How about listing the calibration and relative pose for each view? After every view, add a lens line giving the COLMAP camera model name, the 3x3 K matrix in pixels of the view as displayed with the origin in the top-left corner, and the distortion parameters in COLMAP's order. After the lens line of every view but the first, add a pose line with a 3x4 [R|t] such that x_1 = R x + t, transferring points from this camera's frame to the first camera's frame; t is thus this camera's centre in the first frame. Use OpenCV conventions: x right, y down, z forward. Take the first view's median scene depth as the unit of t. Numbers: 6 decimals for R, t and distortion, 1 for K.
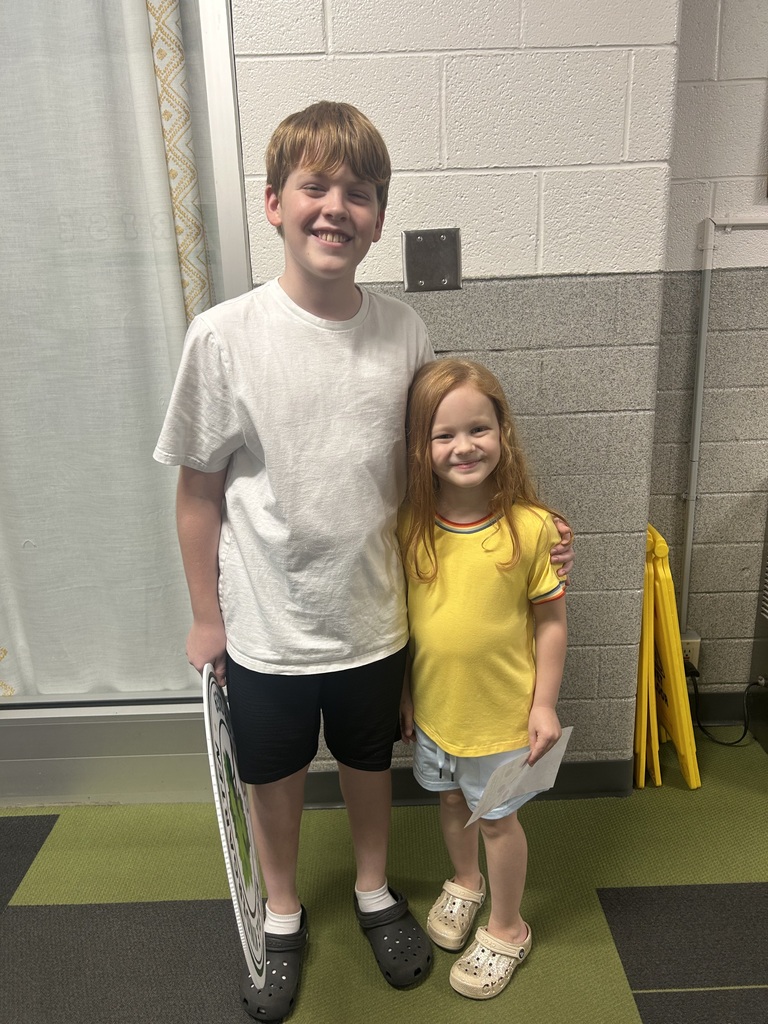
lens RADIAL K [[777.3, 0, 388.0], [0, 777.3, 512.2], [0, 0, 1]] dist [0.039847, -0.032422]
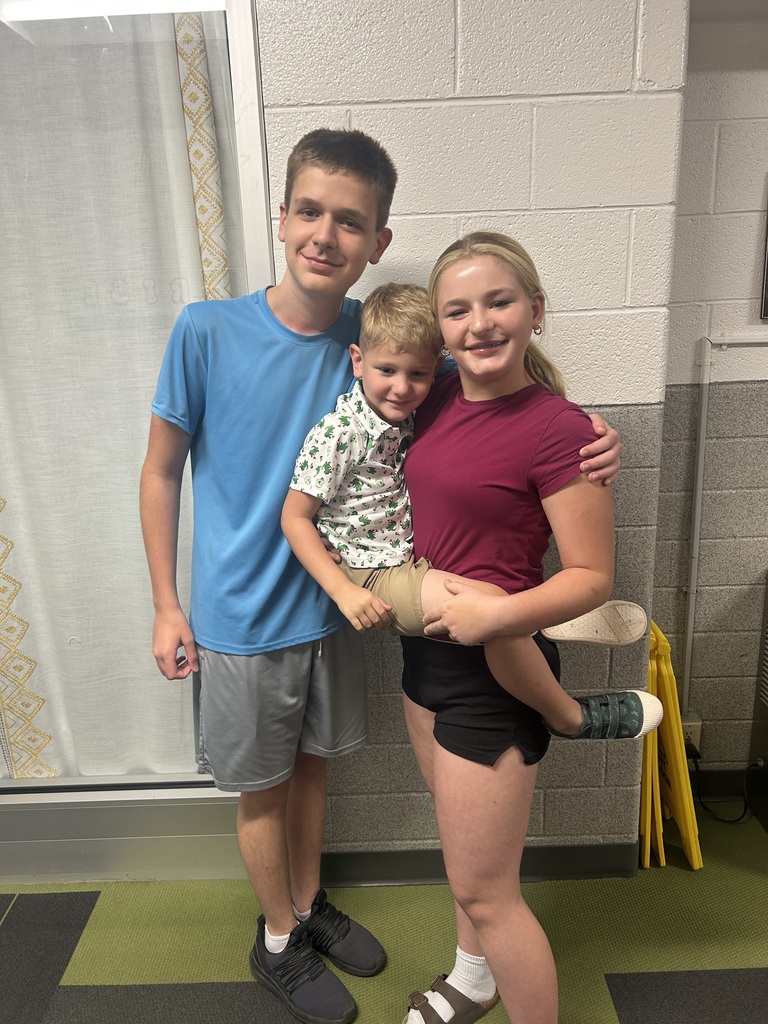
lens RADIAL K [[777.3, 0, 378.2], [0, 777.3, 515.9], [0, 0, 1]] dist [0.039847, -0.032422]
pose [[0.999891, -0.002134, -0.014595, -0.023940], [0.001999, 0.999955, -0.009241, -0.123117], [0.014614, 0.009211, 0.999851, -0.075439]]
